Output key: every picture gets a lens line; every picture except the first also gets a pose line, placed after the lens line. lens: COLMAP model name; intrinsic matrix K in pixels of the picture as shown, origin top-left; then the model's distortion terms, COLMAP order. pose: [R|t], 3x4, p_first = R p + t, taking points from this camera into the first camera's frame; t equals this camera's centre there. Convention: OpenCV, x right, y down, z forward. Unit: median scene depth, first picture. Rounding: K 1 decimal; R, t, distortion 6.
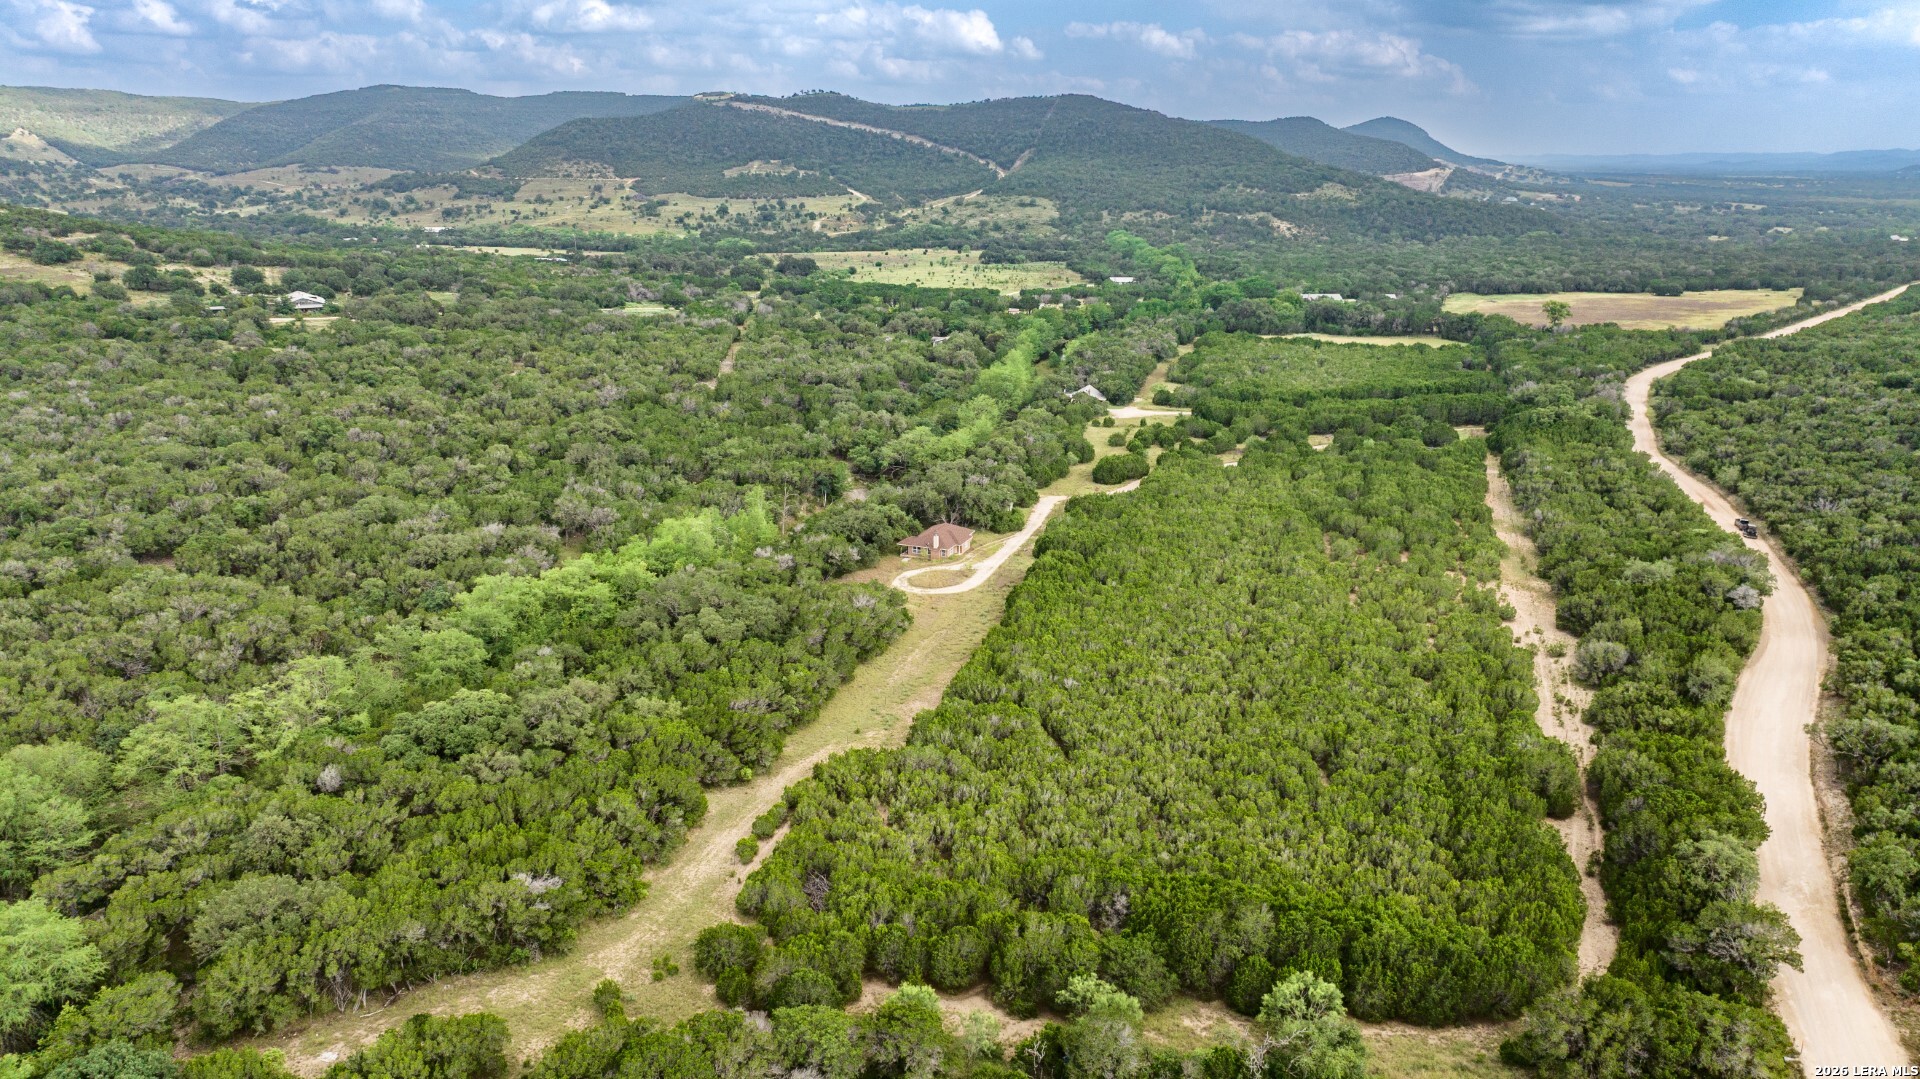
lens RADIAL K [[1390.0, 0, 960.0], [0, 1390.0, 539.5], [0, 0, 1]] dist [-0.003175, -0.001989]
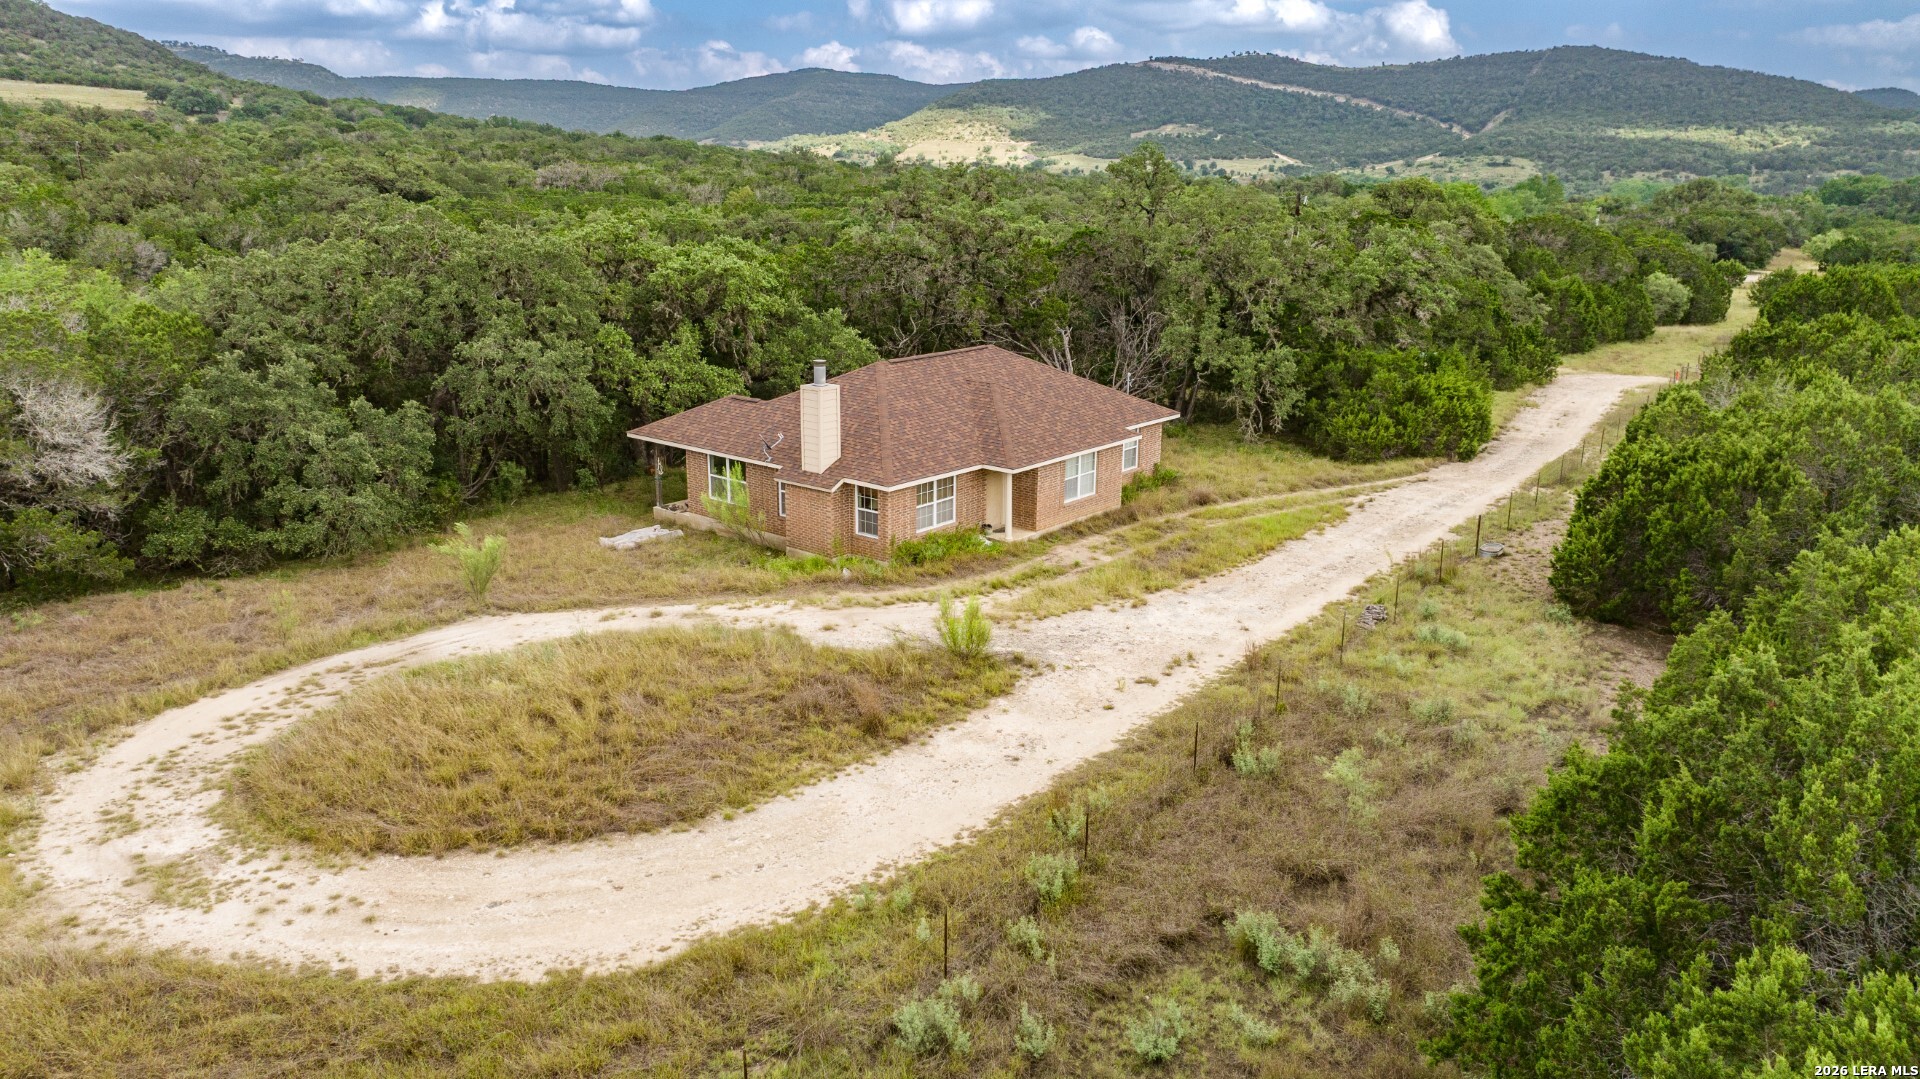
lens RADIAL K [[1390.0, 0, 960.0], [0, 1390.0, 539.5], [0, 0, 1]] dist [-0.003175, -0.001989]
pose [[0.951937, 0.086404, -0.293853, 0.006268], [-0.091754, 0.995772, -0.004441, 0.002003], [0.292226, 0.031190, 0.955840, 0.144986]]
